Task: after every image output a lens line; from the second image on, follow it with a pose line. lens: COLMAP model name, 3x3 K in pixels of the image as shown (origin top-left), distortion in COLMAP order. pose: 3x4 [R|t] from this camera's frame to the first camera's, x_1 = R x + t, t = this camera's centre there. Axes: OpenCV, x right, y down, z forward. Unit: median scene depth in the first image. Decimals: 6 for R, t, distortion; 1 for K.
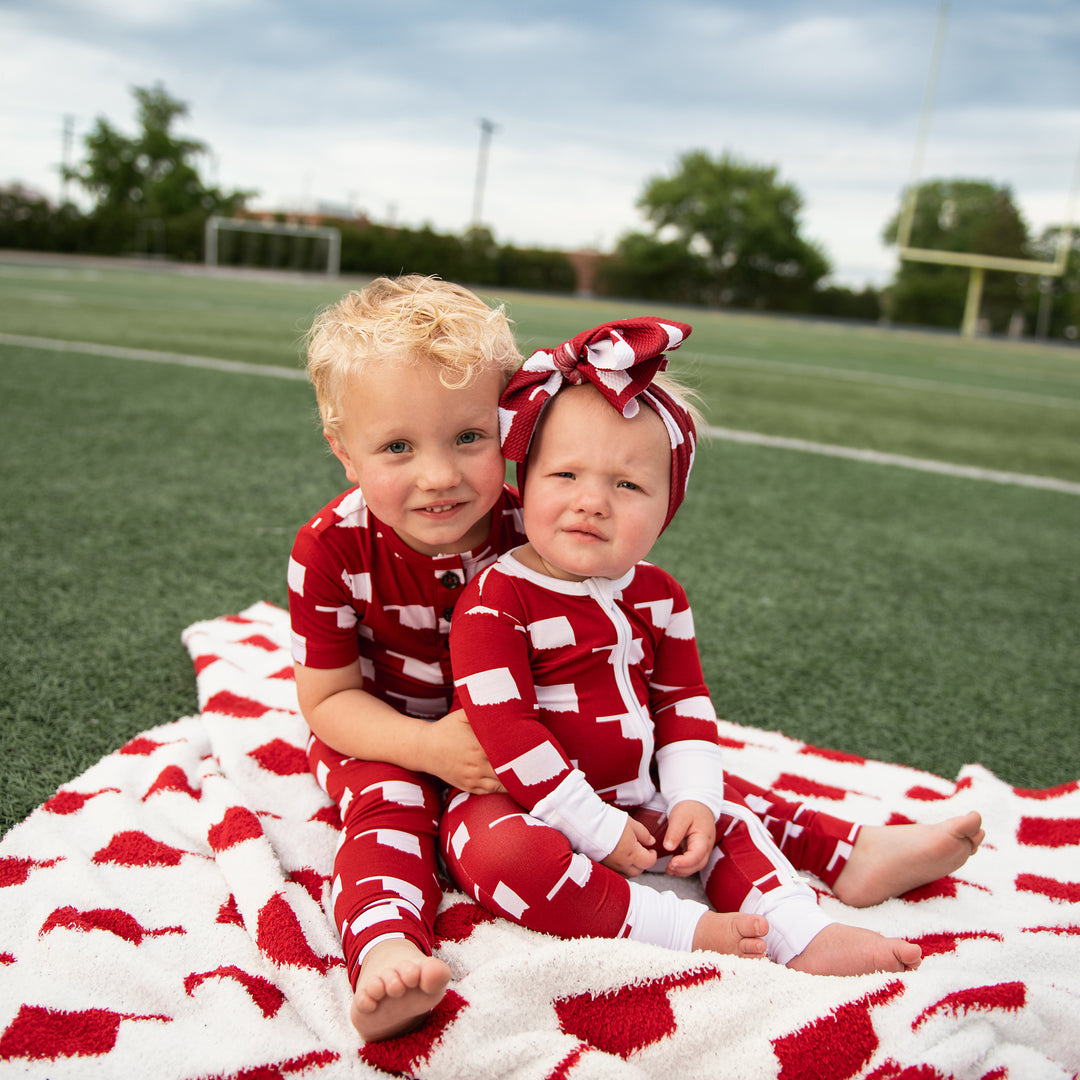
lens RADIAL K [[1060.8, 0, 532.0], [0, 1060.8, 533.3], [0, 0, 1]] dist [-0.054434, 0.000000]
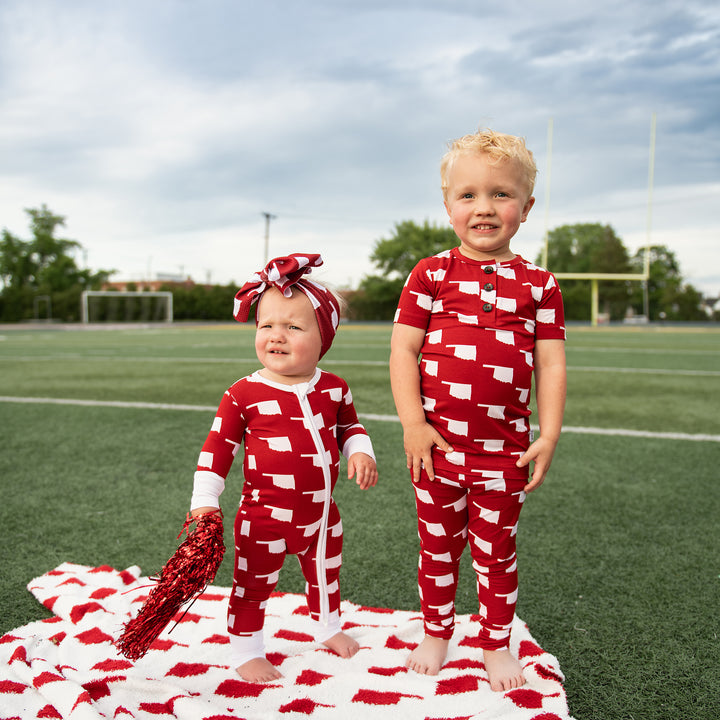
lens RADIAL K [[727.4, 0, 362.8], [0, 727.4, 374.9], [0, 0, 1]] dist [-0.048868, 0.000000]
pose [[0.993307, -0.092223, 0.069548, 0.170931], [0.101438, 0.984460, -0.143351, -0.016265], [-0.055247, 0.149446, 0.987225, -0.293472]]
